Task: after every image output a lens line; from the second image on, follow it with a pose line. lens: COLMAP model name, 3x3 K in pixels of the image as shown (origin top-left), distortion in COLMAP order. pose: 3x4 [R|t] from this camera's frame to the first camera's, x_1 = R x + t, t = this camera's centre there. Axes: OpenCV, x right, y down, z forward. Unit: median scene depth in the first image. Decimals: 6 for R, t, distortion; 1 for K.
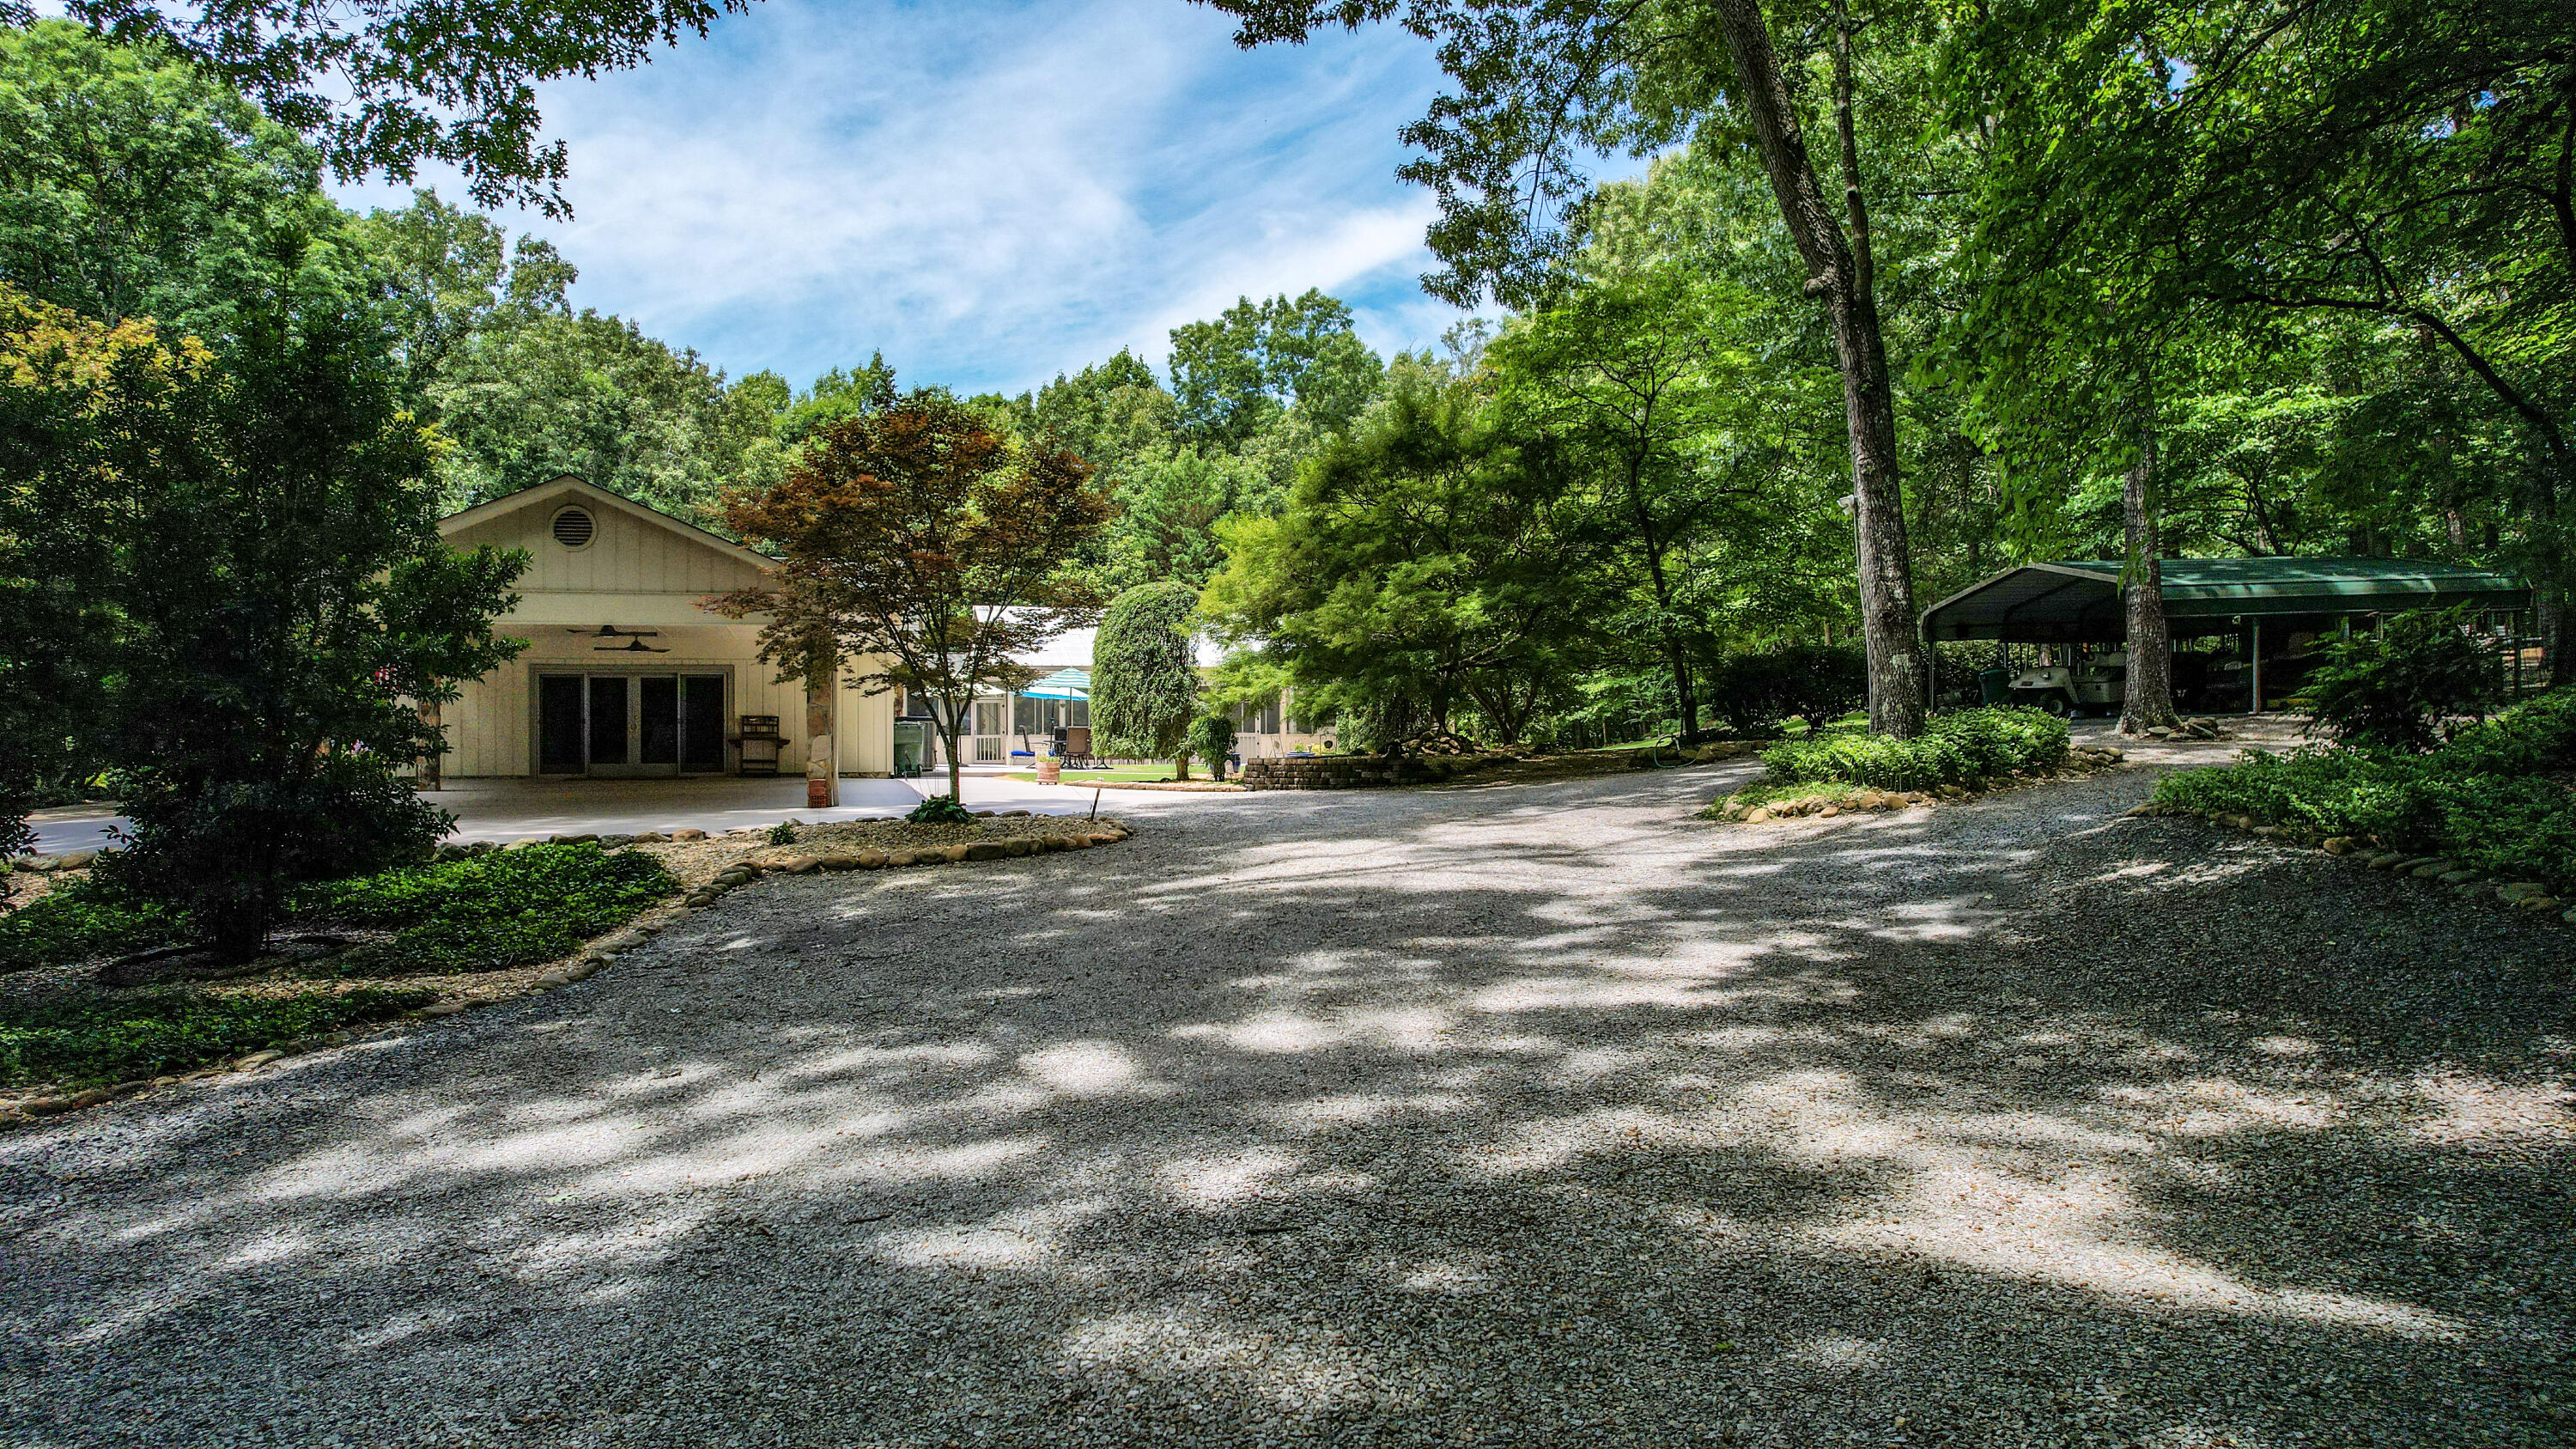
lens RADIAL K [[1644.5, 0, 1282.1], [0, 1644.5, 731.0], [0, 0, 1]] dist [-0.082440, 0.079299]
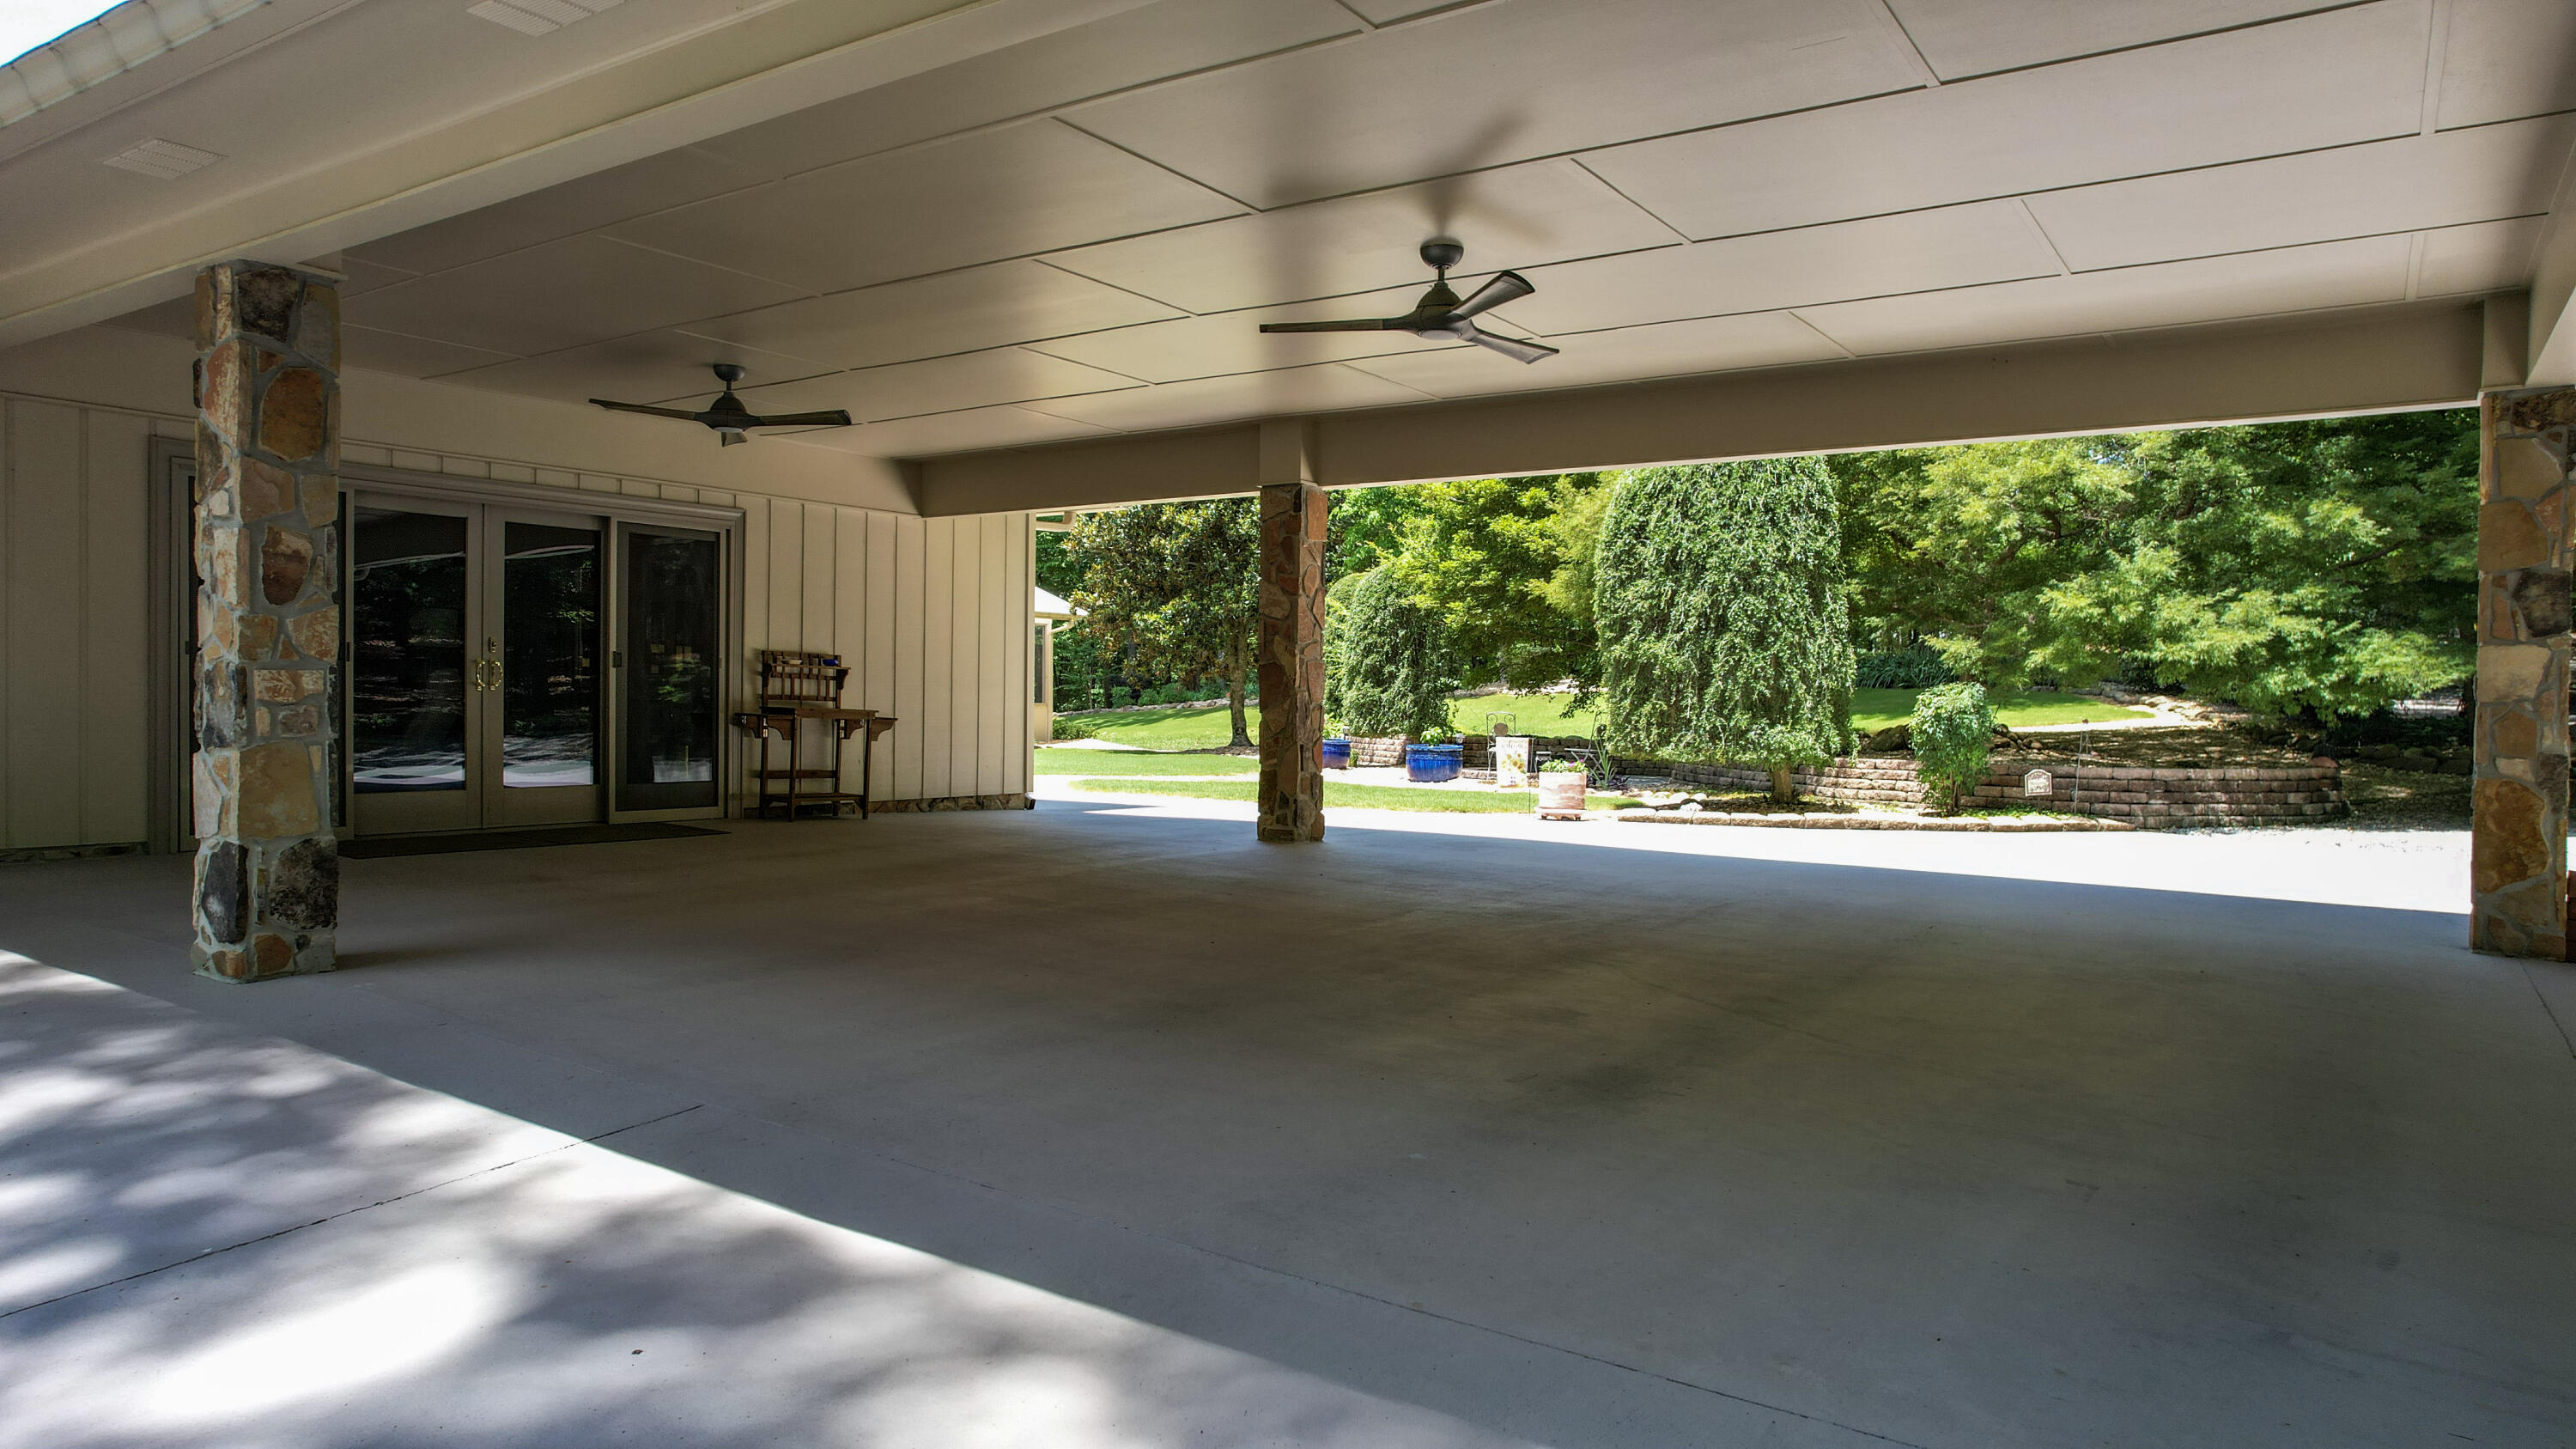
lens RADIAL K [[1644.5, 0, 1282.1], [0, 1644.5, 731.0], [0, 0, 1]] dist [-0.082440, 0.079299]
pose [[0.761995, 0.006281, 0.647553, -0.527878], [-0.020524, 0.999685, 0.014454, 0.002001], [-0.647258, -0.024304, 0.761884, 0.716222]]
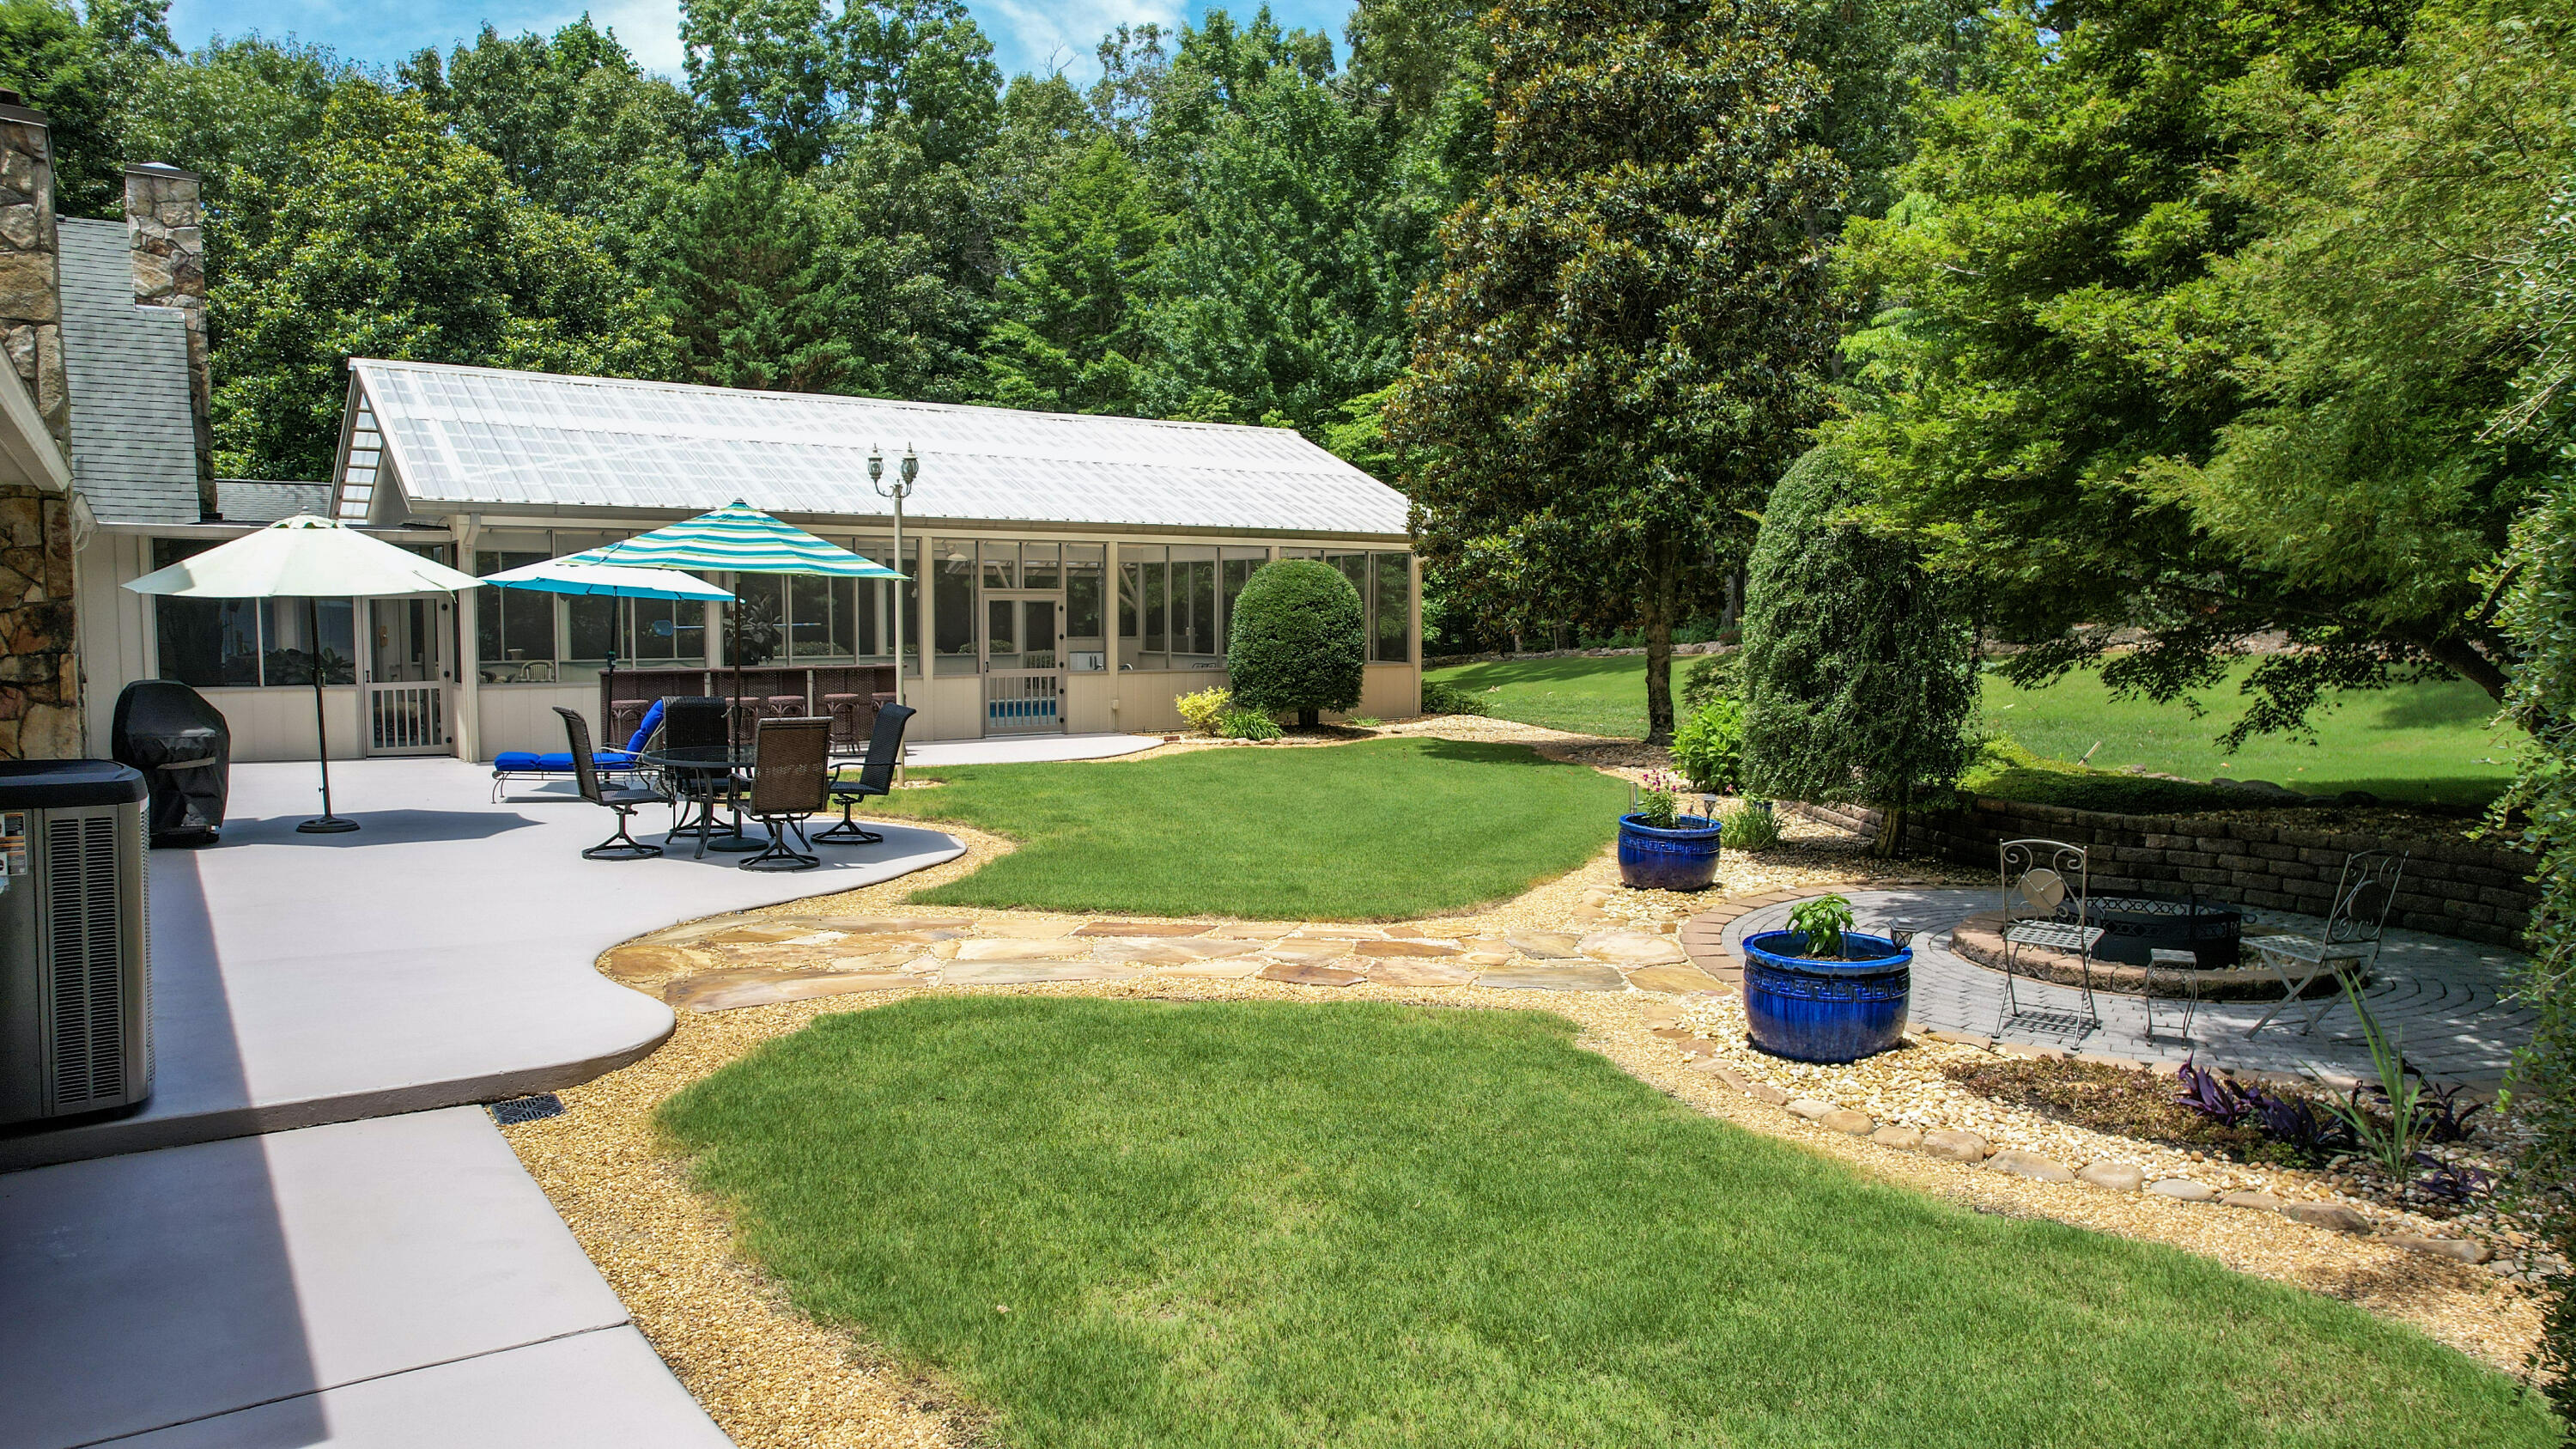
lens RADIAL K [[1644.5, 0, 1282.1], [0, 1644.5, 731.0], [0, 0, 1]] dist [-0.082440, 0.079299]
pose [[0.941958, -0.016327, 0.335335, -0.195461], [-0.010480, 0.996900, 0.077974, -0.031669], [-0.335569, -0.076962, 0.938867, 0.997999]]
